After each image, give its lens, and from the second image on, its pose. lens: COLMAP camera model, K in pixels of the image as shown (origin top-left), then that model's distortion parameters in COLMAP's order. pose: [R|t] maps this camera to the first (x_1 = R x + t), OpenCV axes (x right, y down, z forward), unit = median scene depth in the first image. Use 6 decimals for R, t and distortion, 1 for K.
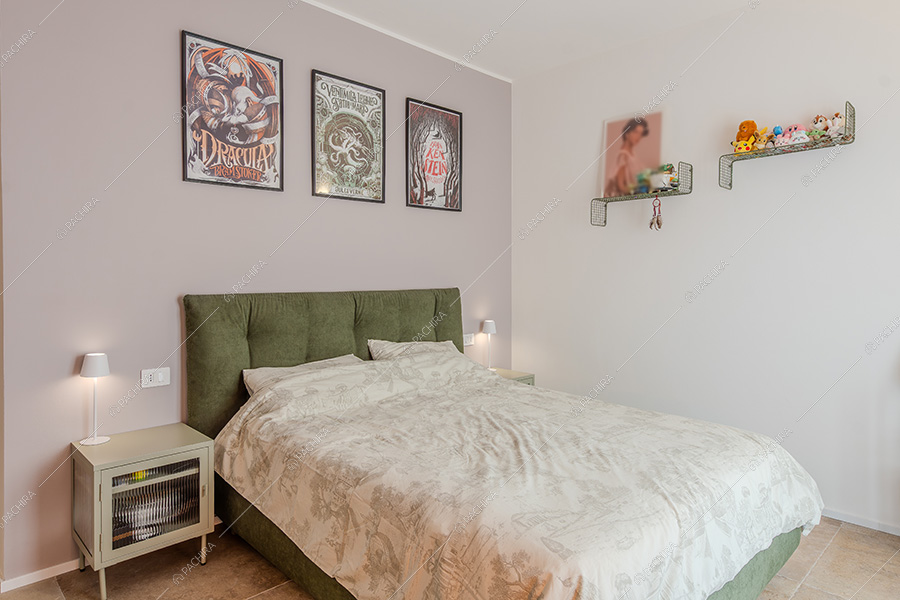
lens RADIAL K [[546.4, 0, 449.8], [0, 546.4, 271.9], [0, 0, 1]] dist [0.007093, 0.000047]
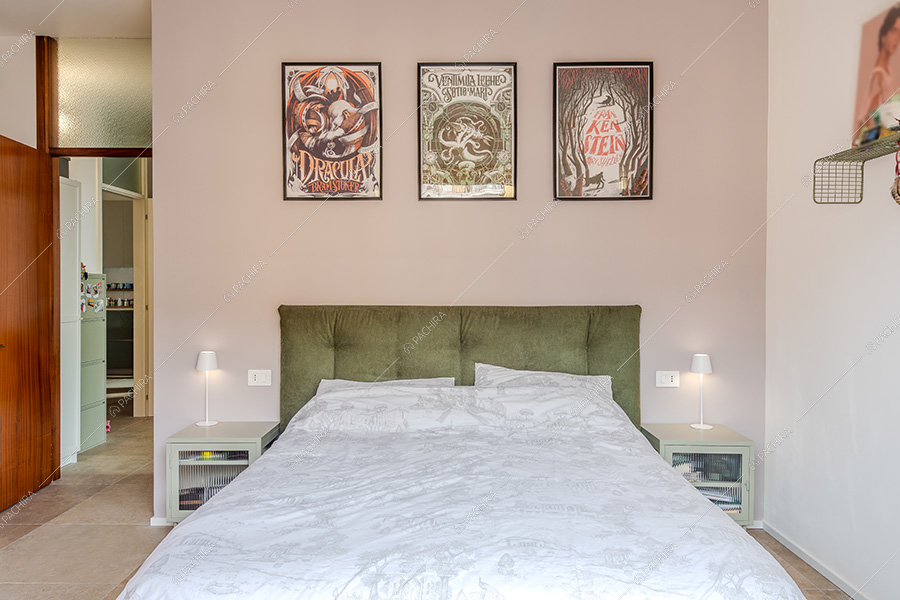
lens RADIAL K [[698.4, 0, 449.9], [0, 698.4, 285.2], [0, 0, 1]] dist [0.013397, 0.004077]
pose [[0.714359, -0.003318, -0.699771, 0.594361], [0.002480, 0.999994, -0.002211, 0.005181], [0.699775, -0.000156, 0.714364, 0.195450]]
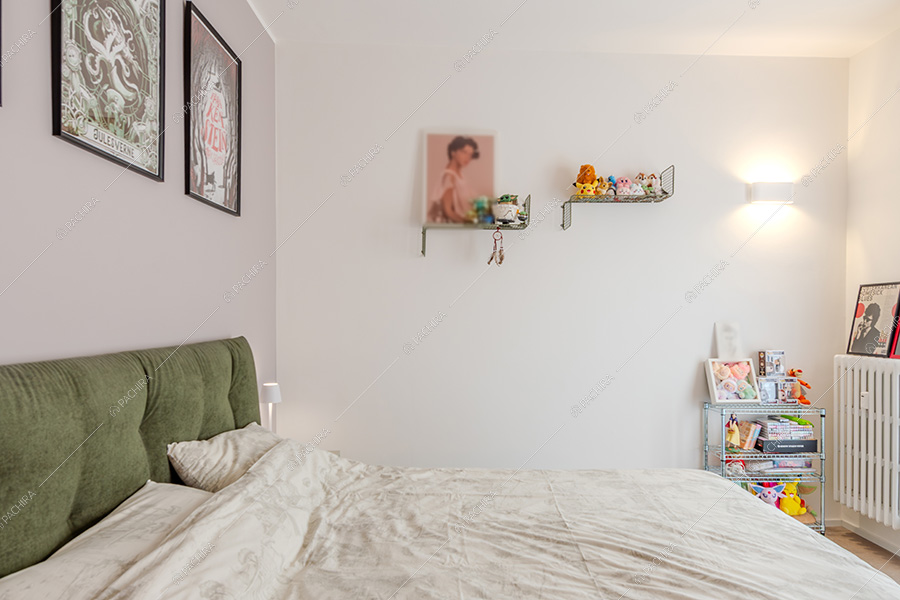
lens RADIAL K [[563.1, 0, 492.4], [0, 563.1, 312.0], [0, 0, 1]] dist [0.009313, -0.000584]
pose [[0.651855, 0.002832, 0.758338, -0.357820], [-0.004746, 0.999989, 0.000345, -0.000816], [-0.758329, -0.003824, 0.651861, 0.434982]]
